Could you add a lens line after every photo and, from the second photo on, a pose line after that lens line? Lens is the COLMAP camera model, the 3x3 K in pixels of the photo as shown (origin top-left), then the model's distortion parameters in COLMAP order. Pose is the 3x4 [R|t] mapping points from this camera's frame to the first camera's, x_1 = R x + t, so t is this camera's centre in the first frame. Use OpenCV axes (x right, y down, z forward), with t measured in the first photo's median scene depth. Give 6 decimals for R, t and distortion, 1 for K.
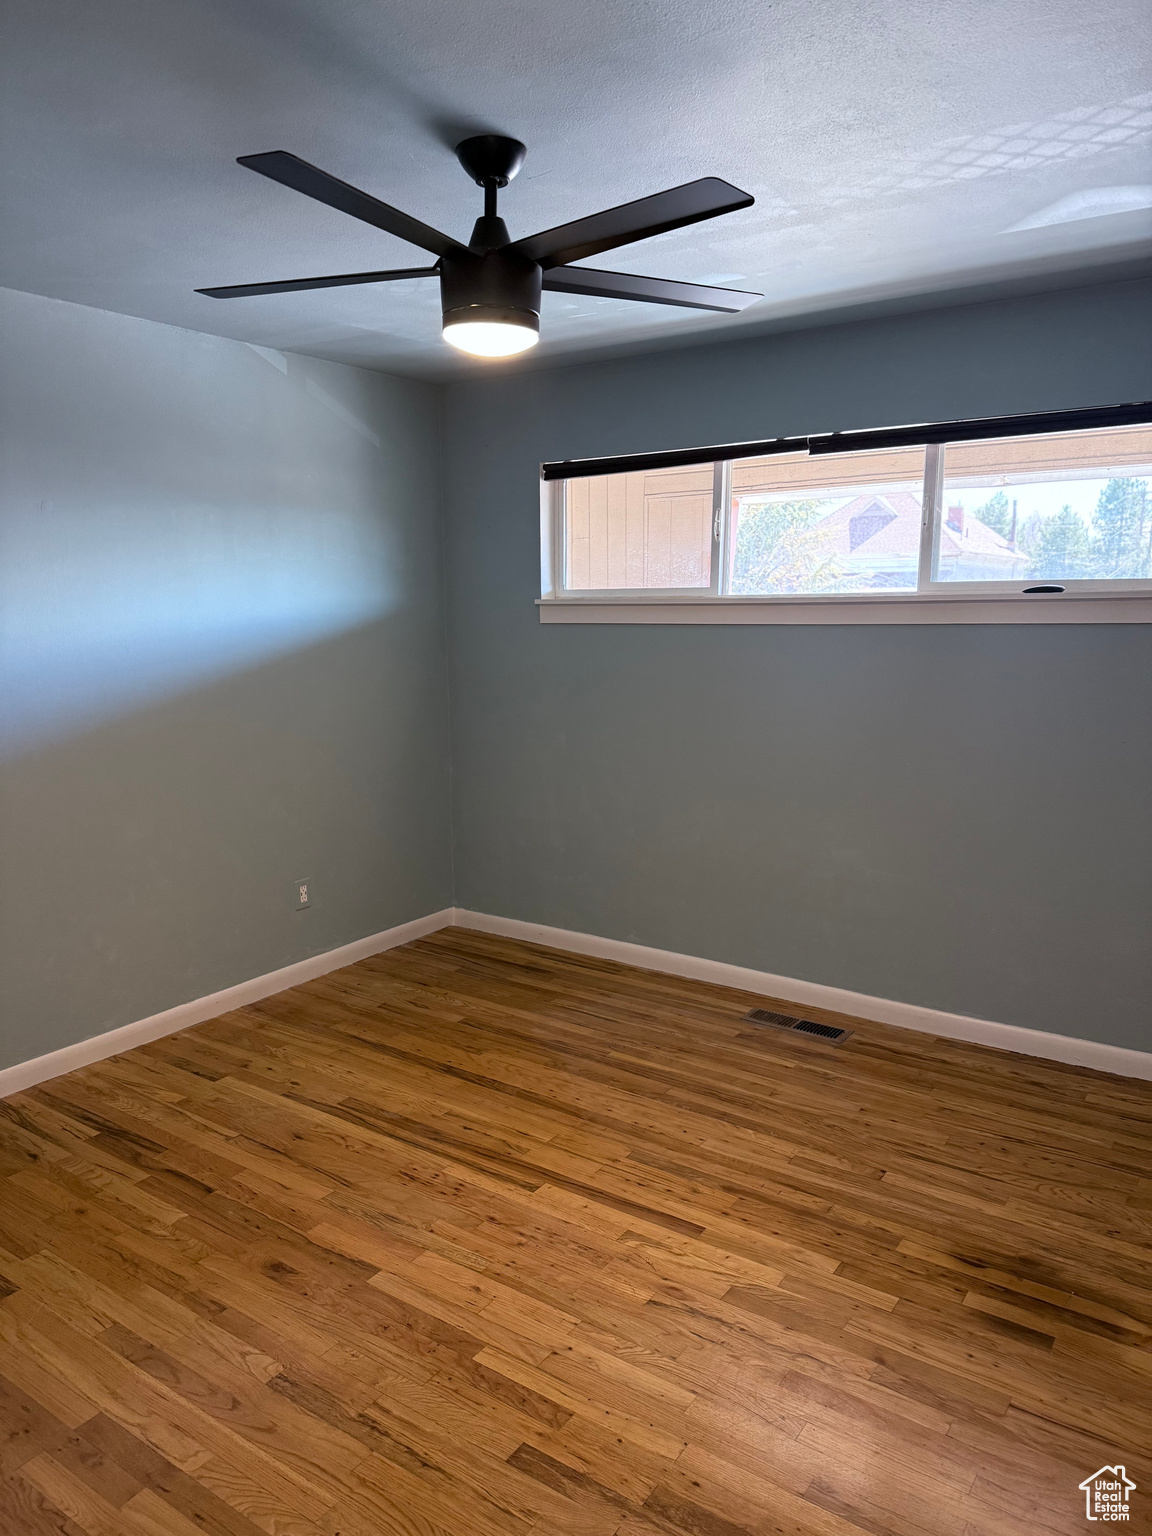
lens RADIAL K [[1090.1, 0, 577.2], [0, 1090.1, 768.3], [0, 0, 1]] dist [0.040728, -0.004735]
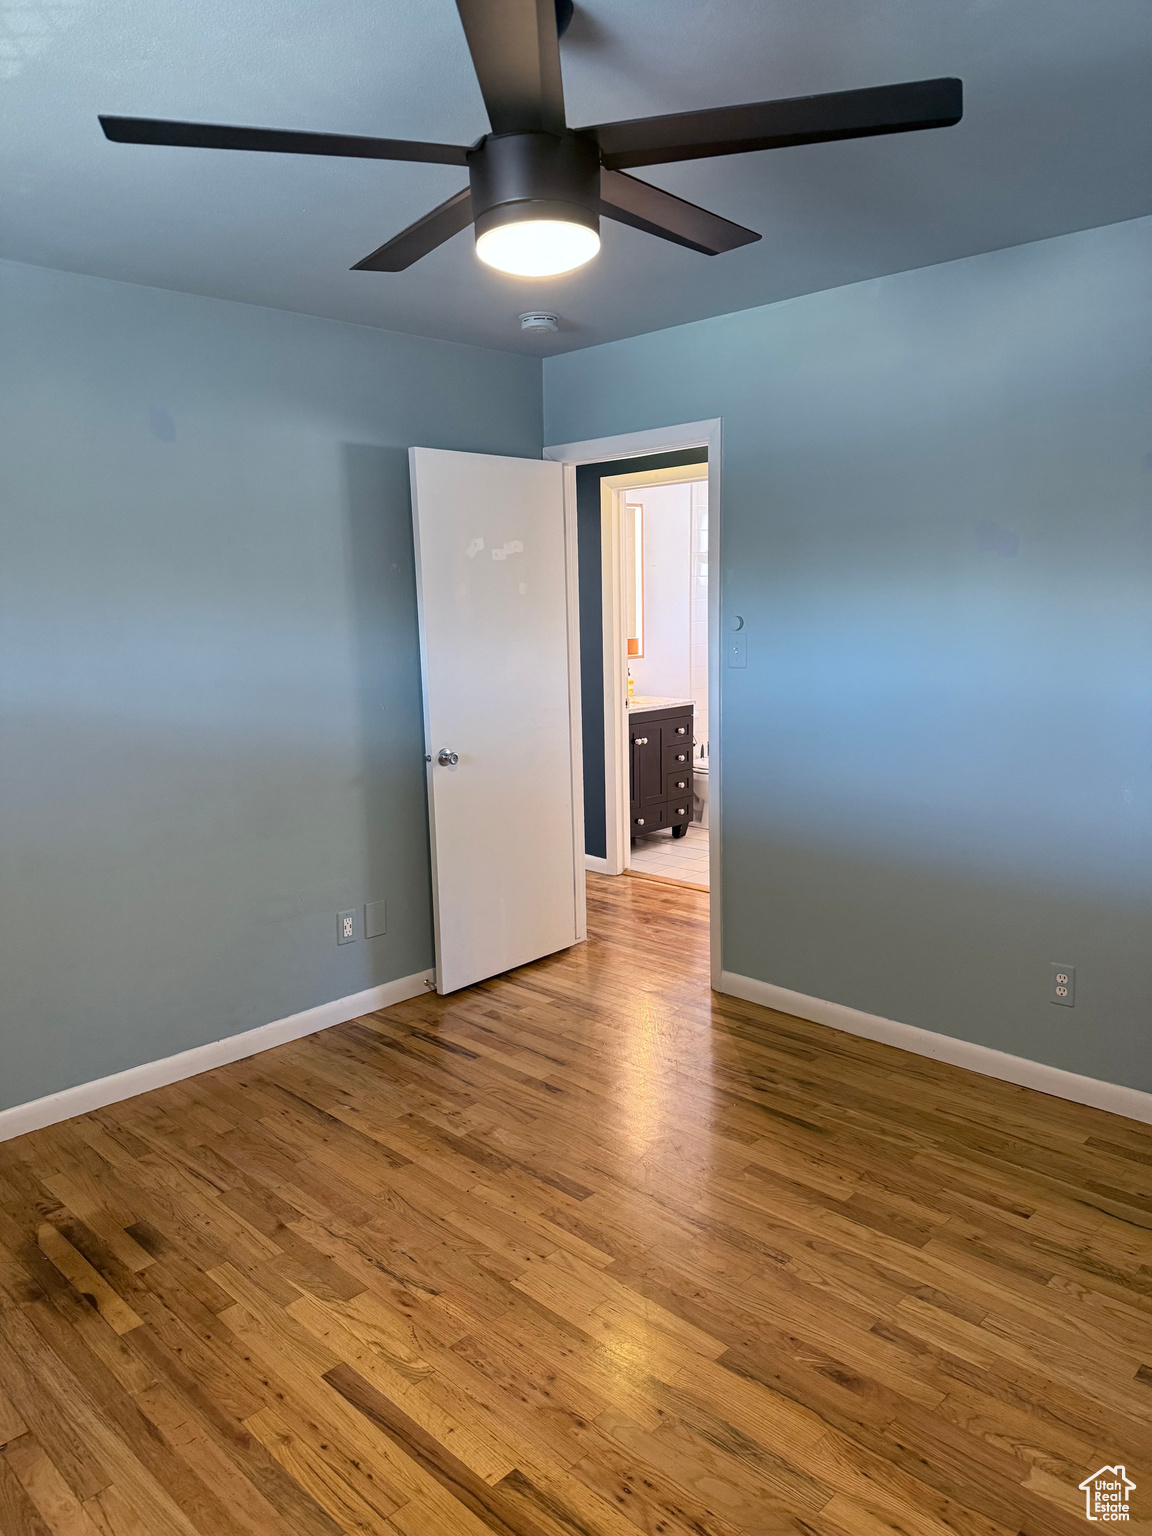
lens RADIAL K [[1090.1, 0, 576.1], [0, 1090.1, 768.0], [0, 0, 1]] dist [0.040728, -0.004735]
pose [[-0.986824, 0.003529, 0.161756, -0.212472], [0.055494, 0.946497, 0.317905, -0.266370], [-0.151980, 0.322692, -0.934222, 1.679453]]
